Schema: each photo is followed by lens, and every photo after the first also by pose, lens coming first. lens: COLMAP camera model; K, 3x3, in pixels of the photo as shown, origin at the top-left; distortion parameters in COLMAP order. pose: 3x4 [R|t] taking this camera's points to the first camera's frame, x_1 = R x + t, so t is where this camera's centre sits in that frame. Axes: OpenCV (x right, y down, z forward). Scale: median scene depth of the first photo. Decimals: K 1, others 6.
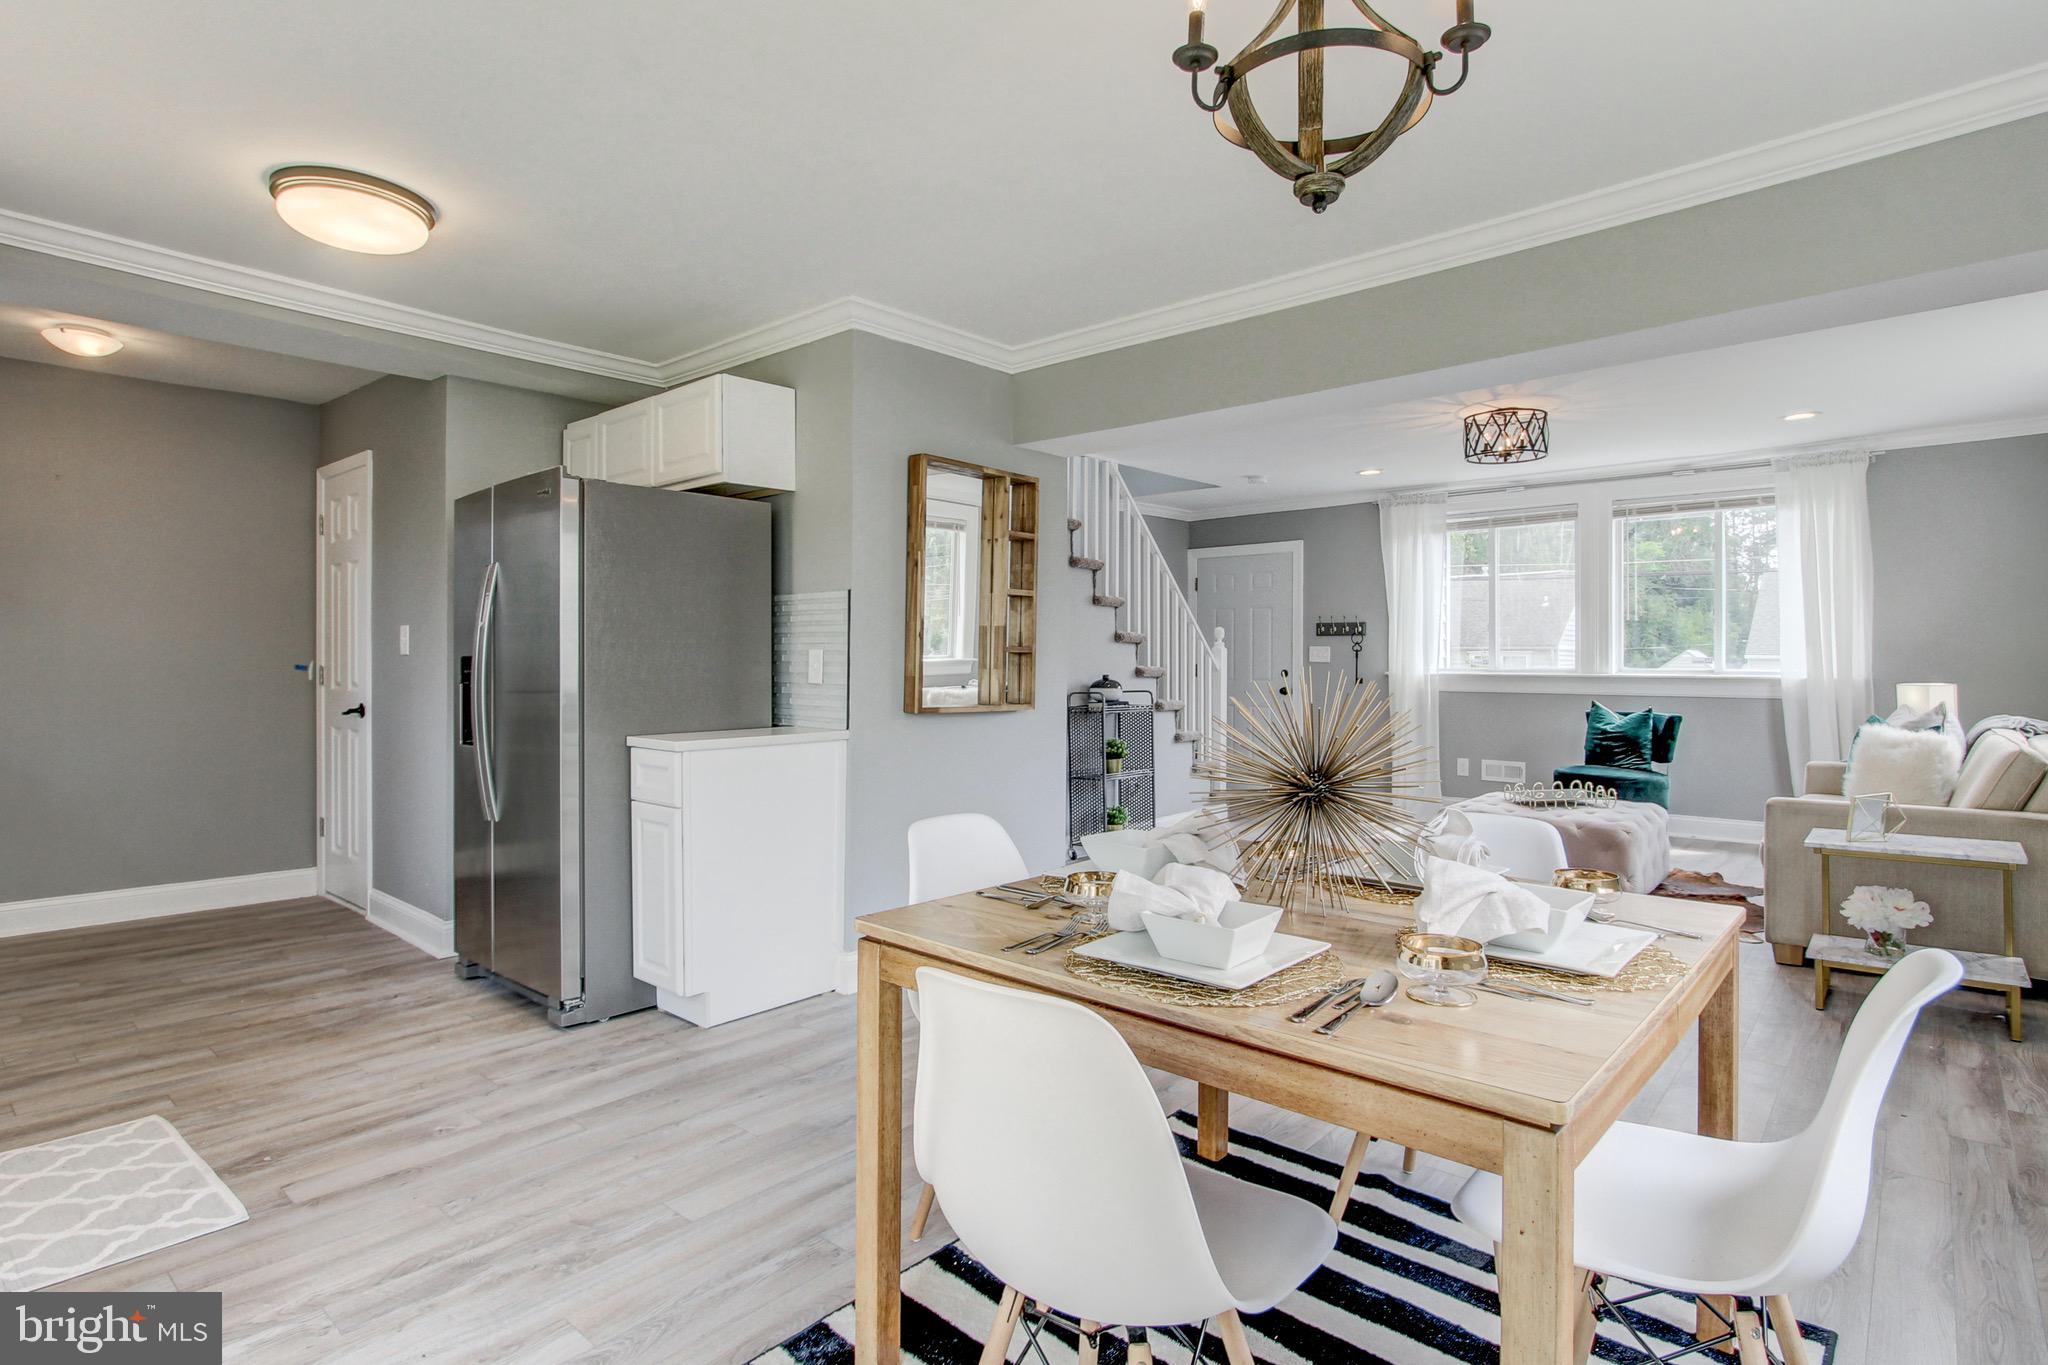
lens RADIAL K [[1043.6, 0, 1040.3], [0, 1043.6, 658.3], [0, 0, 1]] dist [-0.017005, 0.001617]
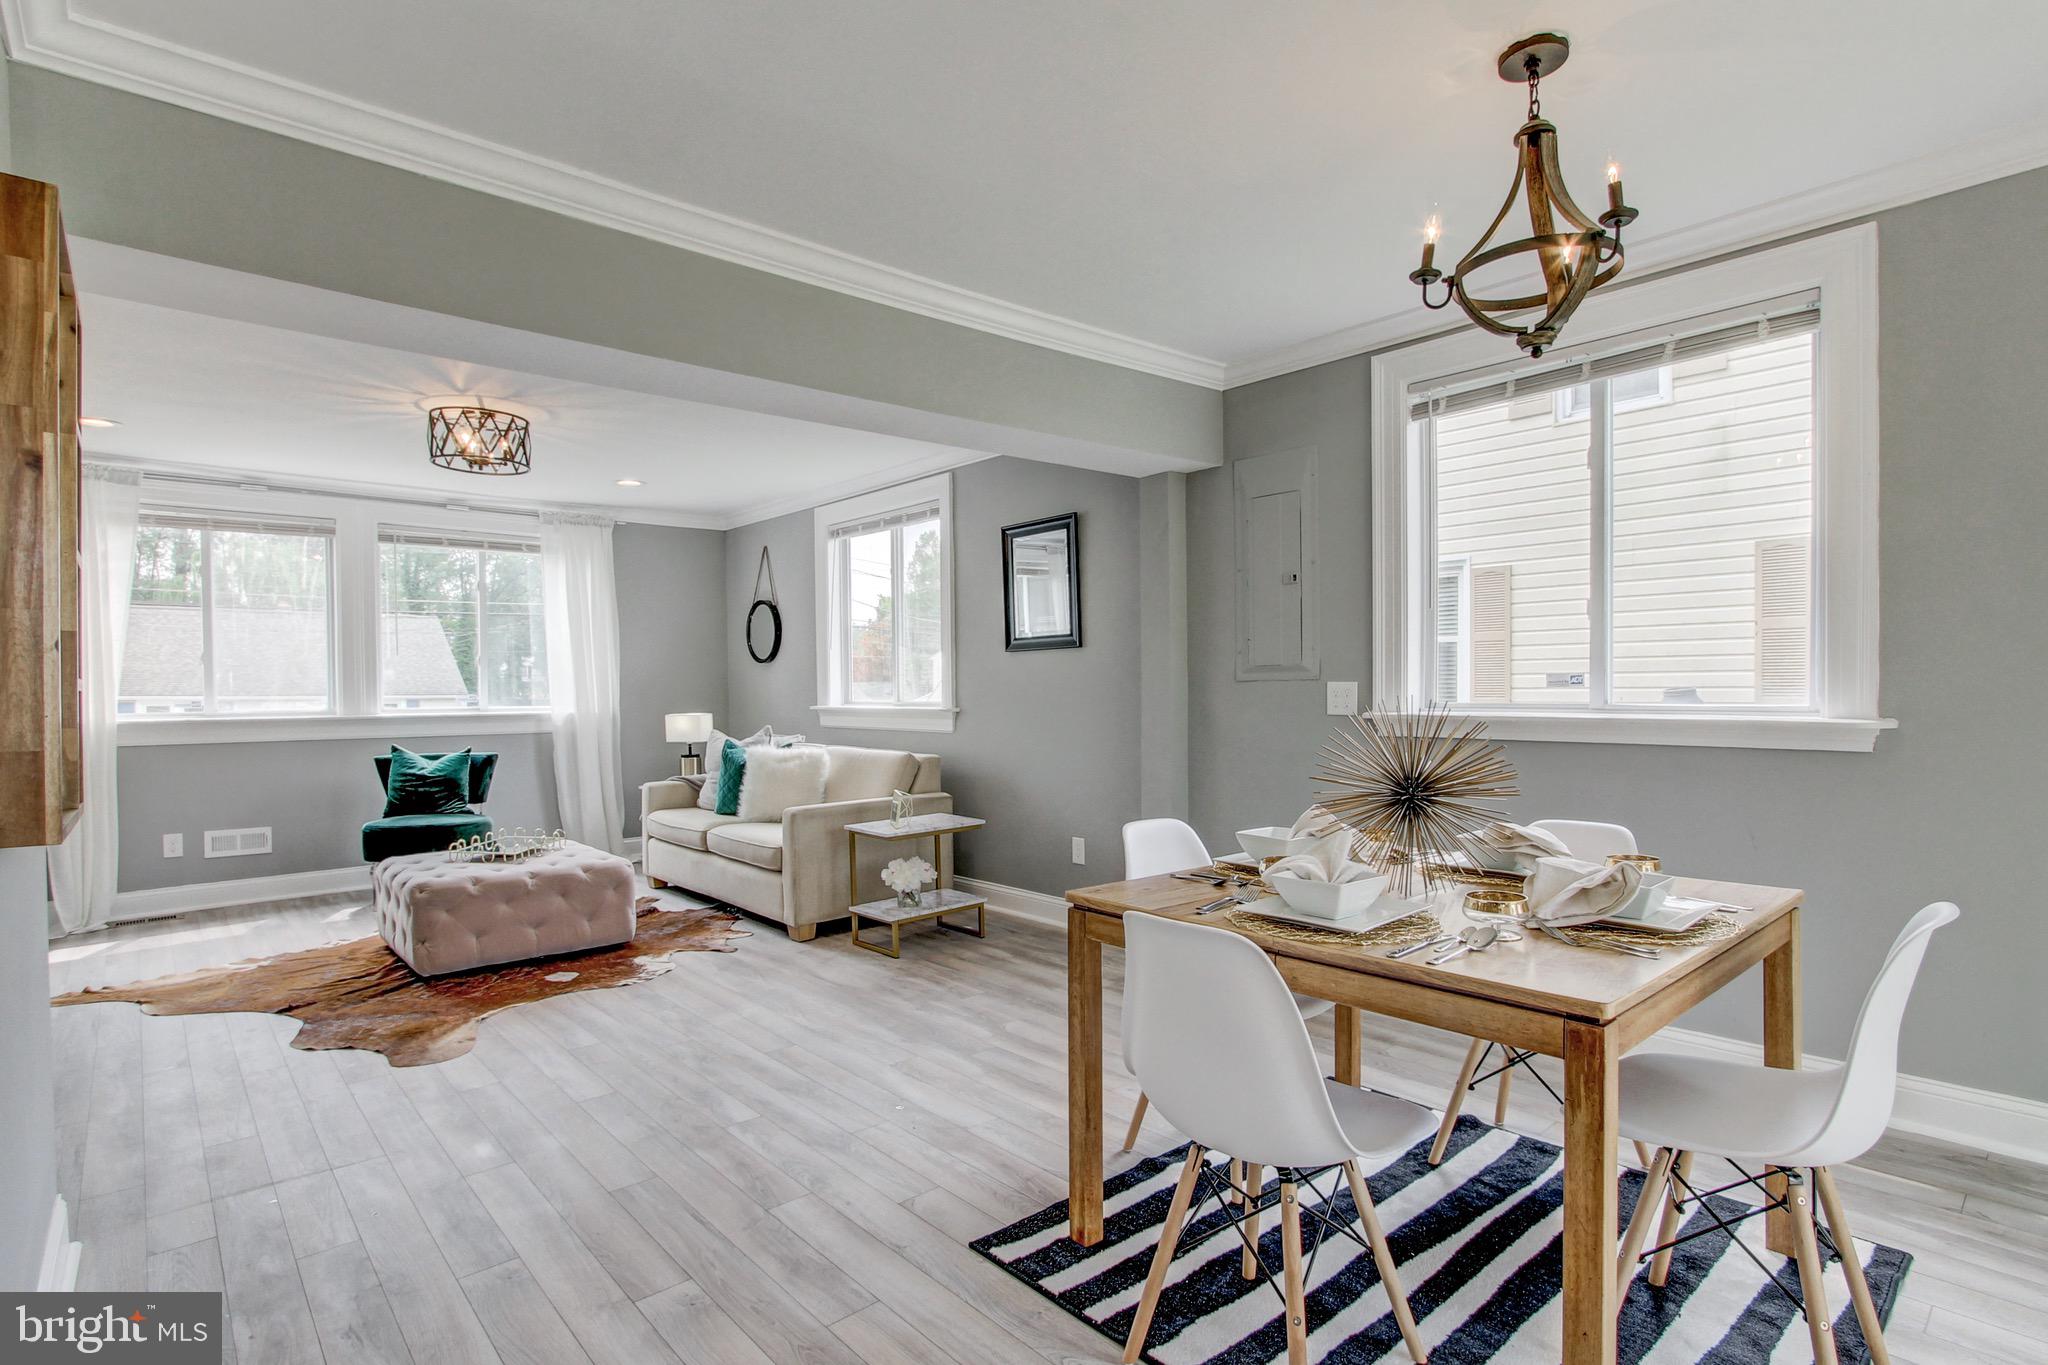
lens RADIAL K [[1004.2, 0, 1040.9], [0, 1004.2, 699.1], [0, 0, 1]] dist [-0.015932, 0.000529]
pose [[0.123885, -0.011560, 0.992229, -0.259203], [0.011615, 0.999881, 0.010199, -0.000829], [-0.992229, 0.010261, 0.124004, 0.345020]]
